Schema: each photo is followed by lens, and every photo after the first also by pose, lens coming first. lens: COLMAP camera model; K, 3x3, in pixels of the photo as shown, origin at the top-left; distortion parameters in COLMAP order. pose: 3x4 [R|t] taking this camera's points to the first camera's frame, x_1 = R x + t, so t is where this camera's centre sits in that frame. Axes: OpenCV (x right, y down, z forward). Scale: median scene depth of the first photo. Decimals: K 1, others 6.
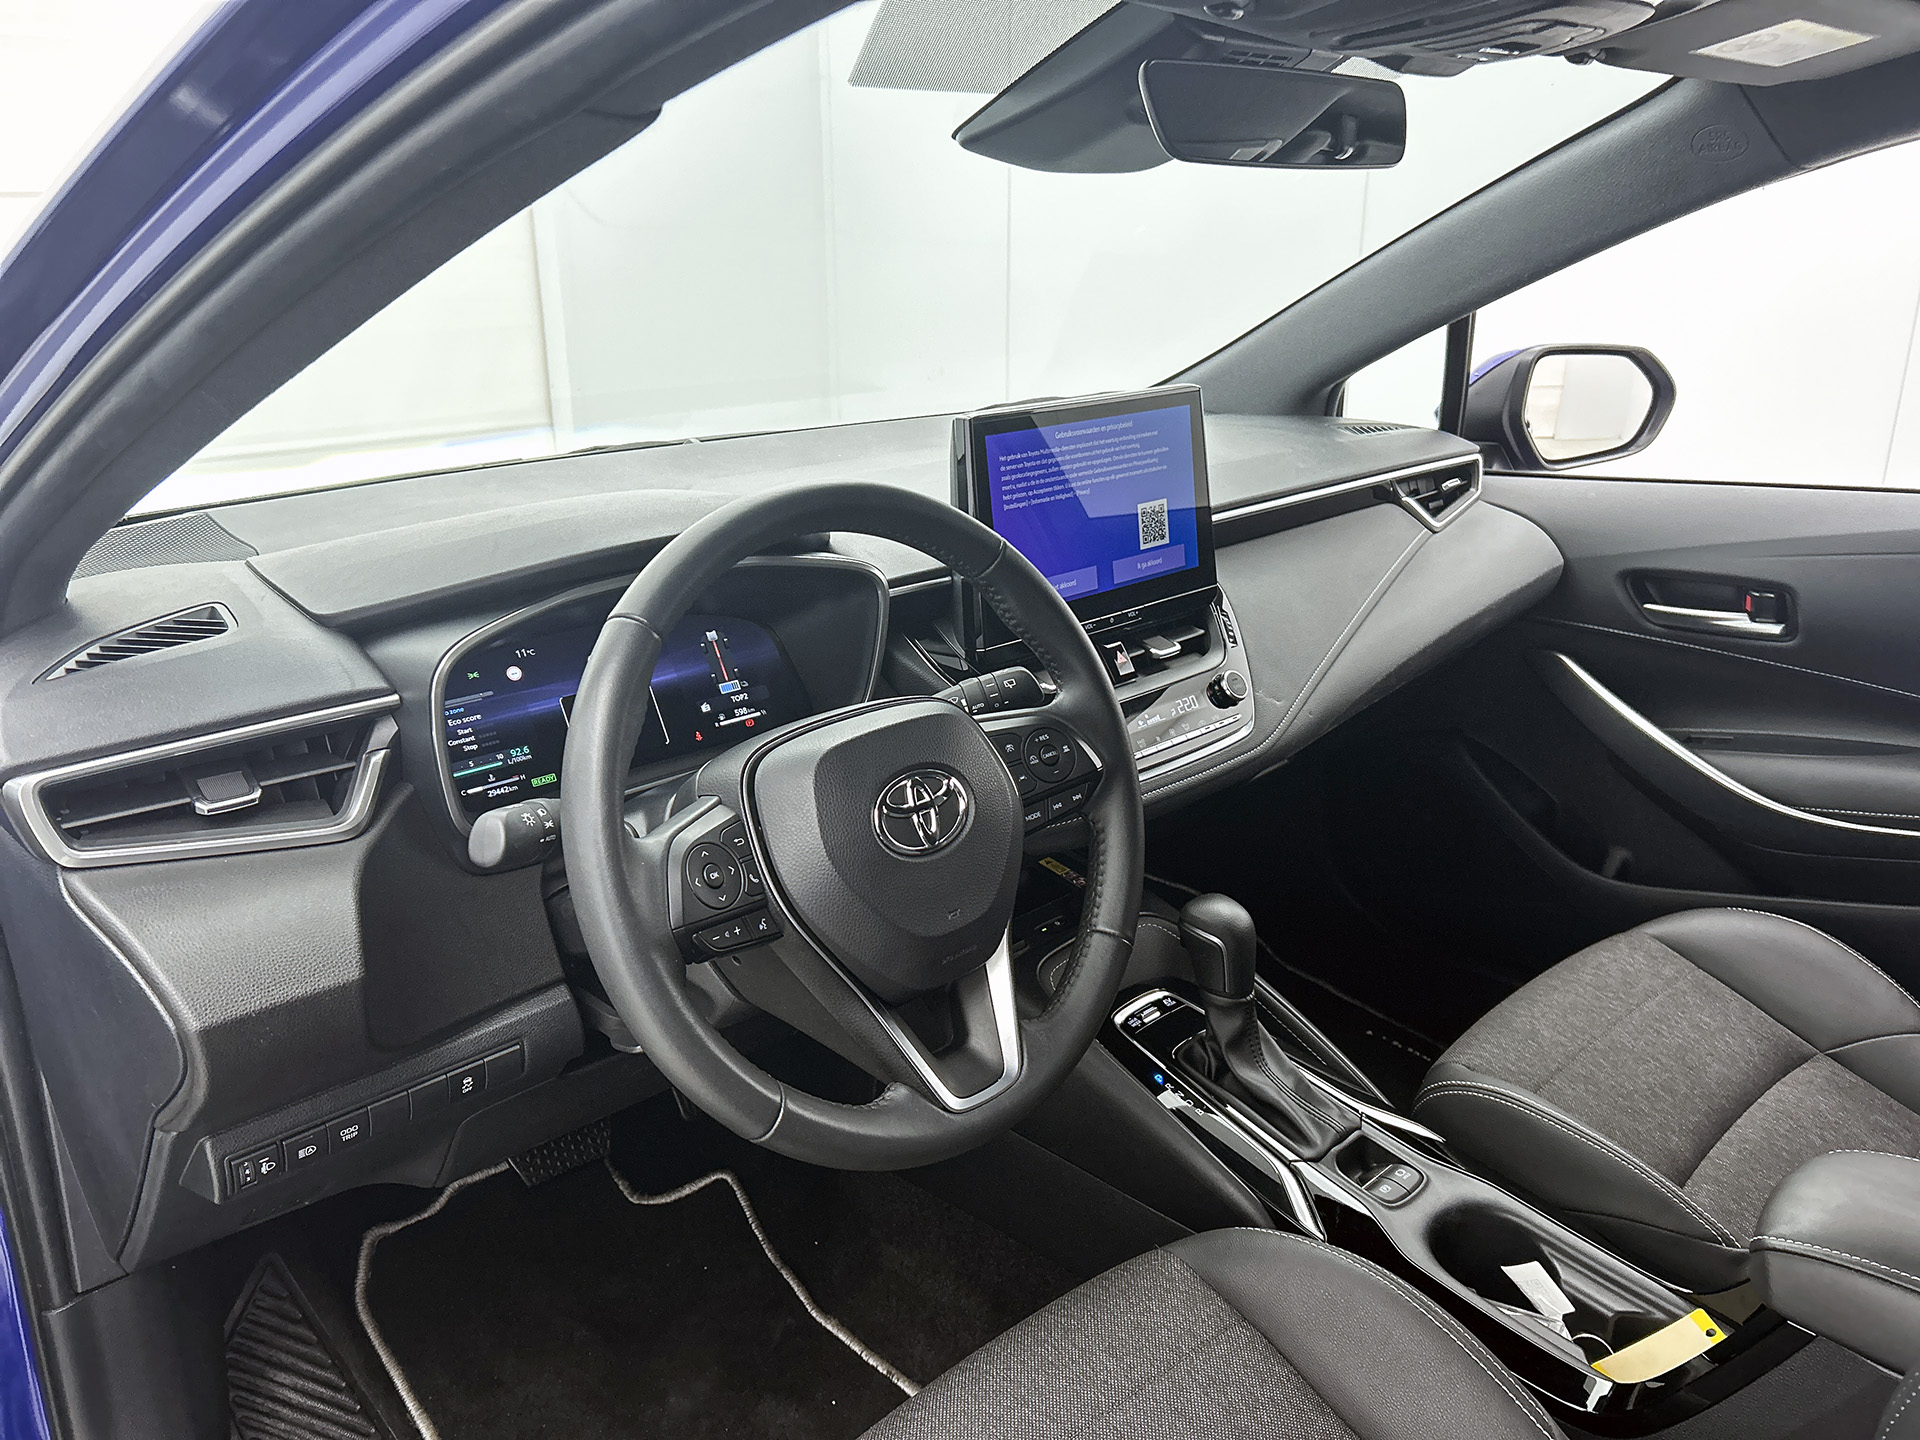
lens RADIAL K [[1449.1, 0, 960.0], [0, 1449.1, 720.0], [0, 0, 1]] dist [0.066648, -0.117429]
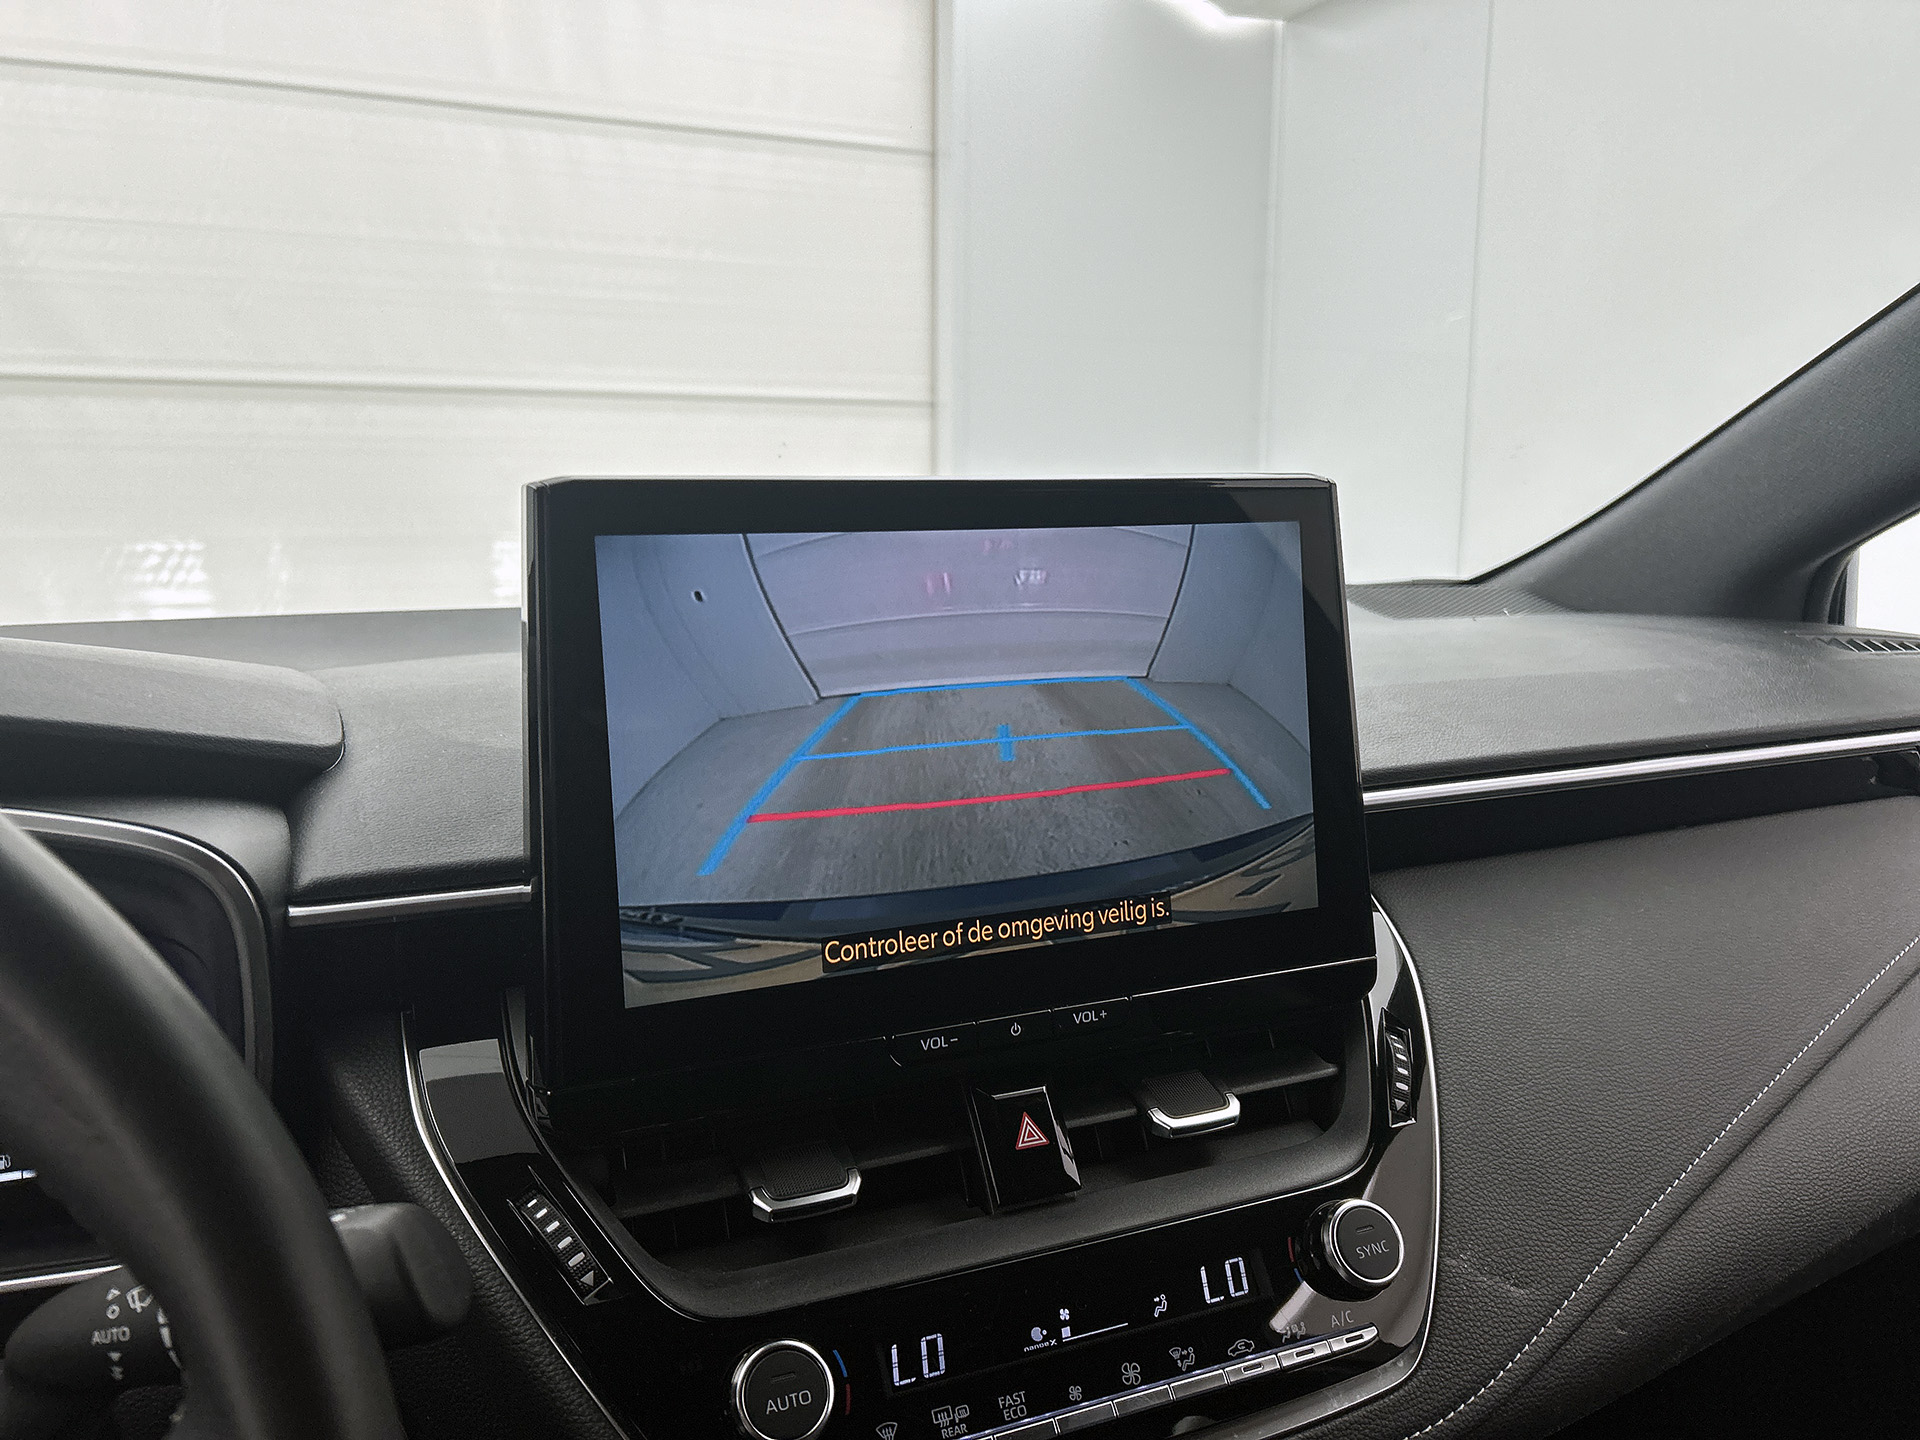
lens RADIAL K [[1449.1, 0, 960.0], [0, 1449.1, 720.0], [0, 0, 1]] dist [0.066648, -0.117429]
pose [[0.937967, 0.070335, -0.339515, 0.228004], [-0.121737, 0.983674, -0.132536, -0.102369], [0.324651, 0.165646, 0.931216, 0.647156]]
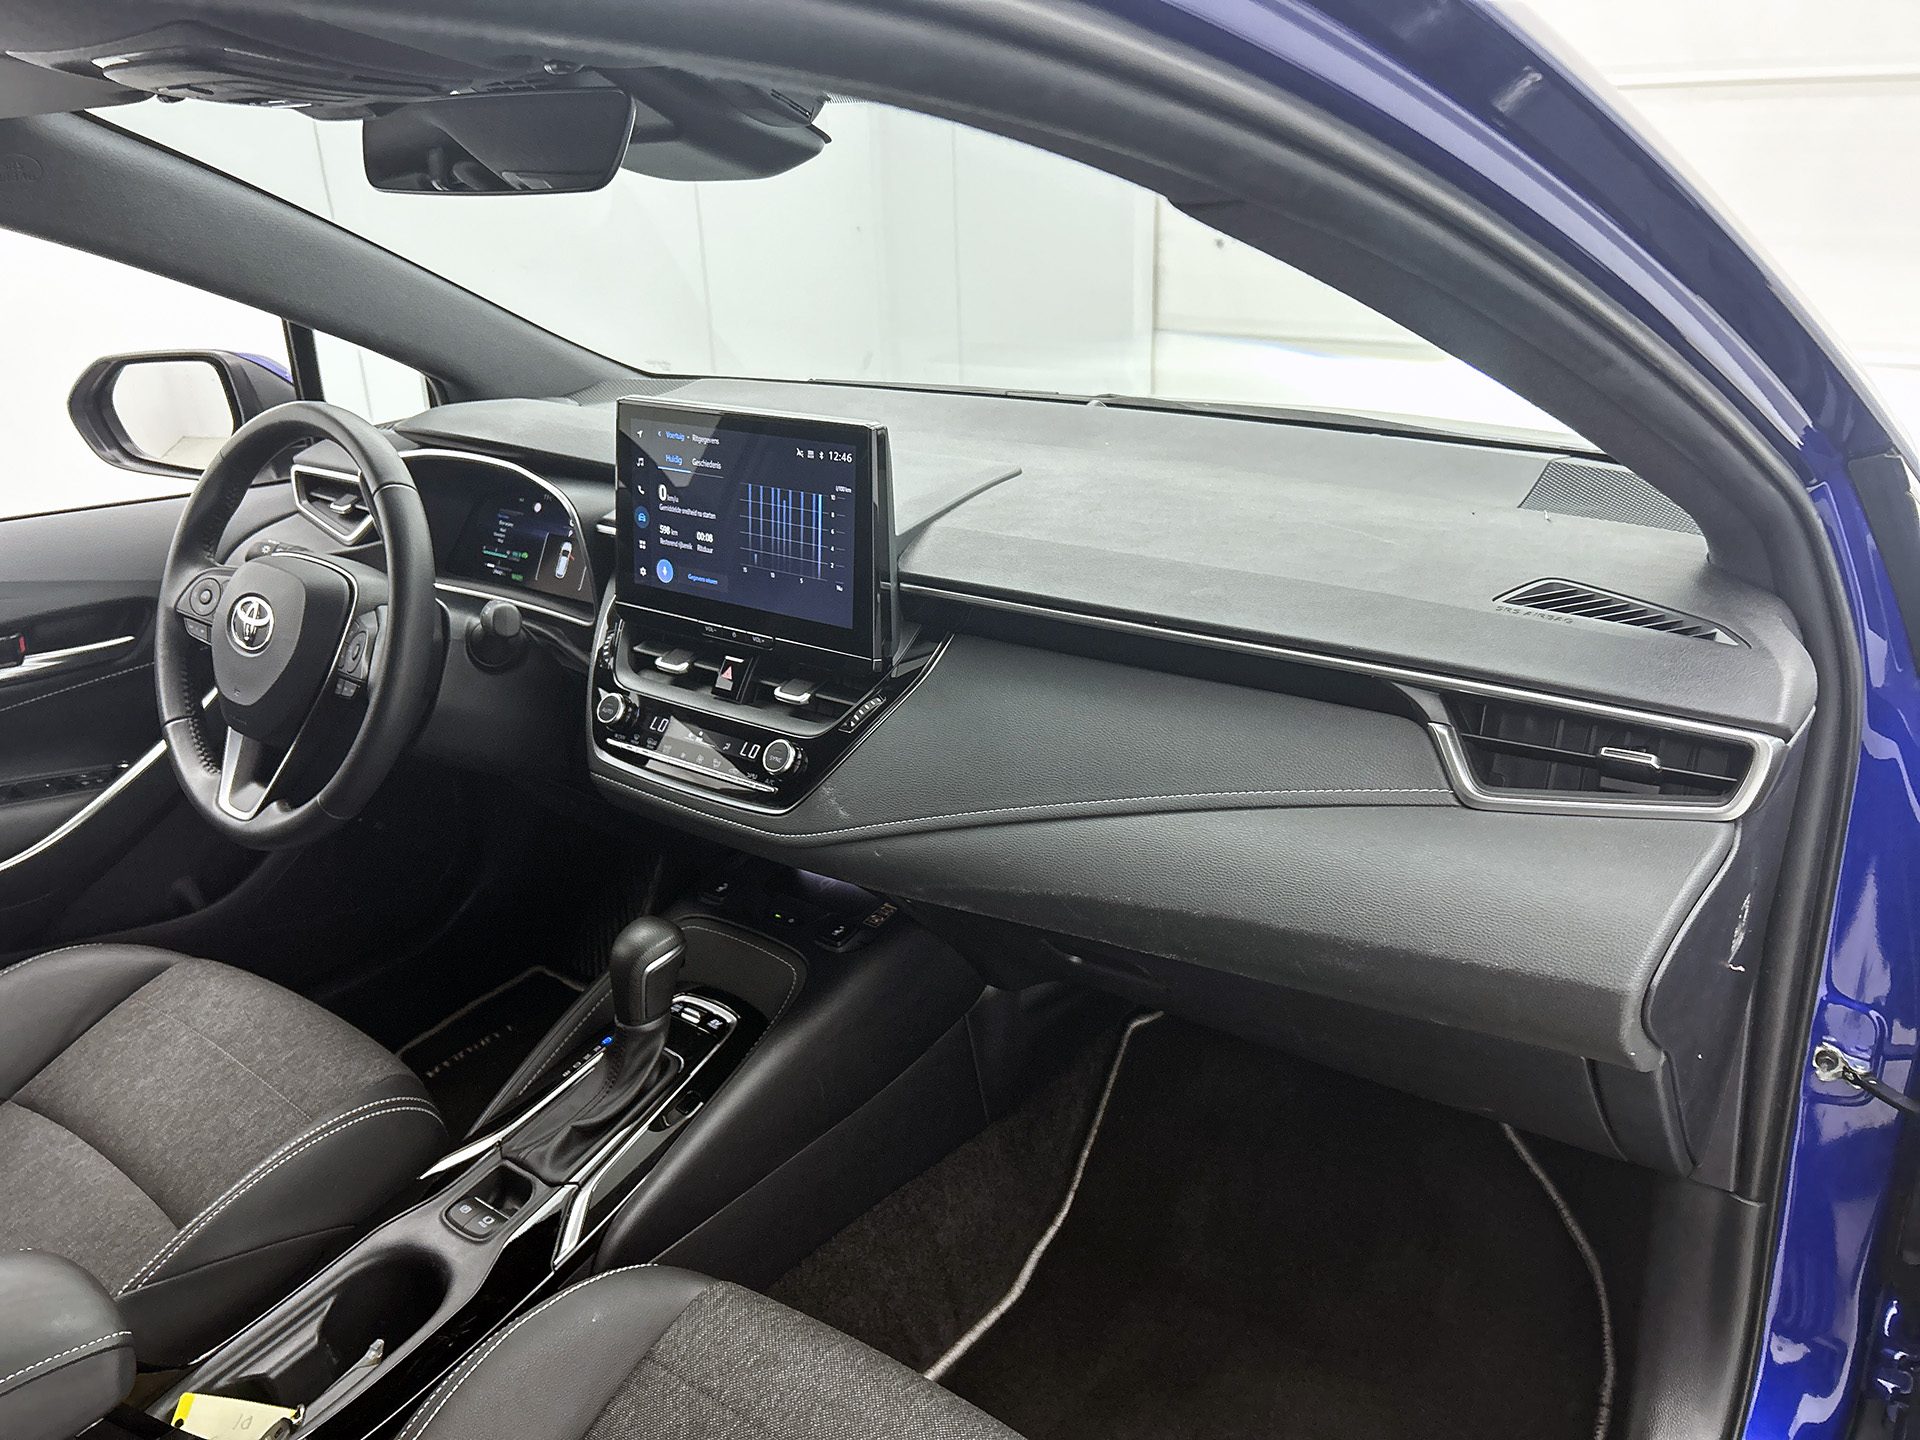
lens RADIAL K [[1440.6, 0, 960.4], [0, 1440.6, 707.2], [0, 0, 1]] dist [0.033148, -0.119617]
pose [[0.179957, 0.369849, -0.911497, 1.079249], [-0.287029, 0.906043, 0.310967, -0.386247], [0.940866, 0.205666, 0.269206, 0.929694]]
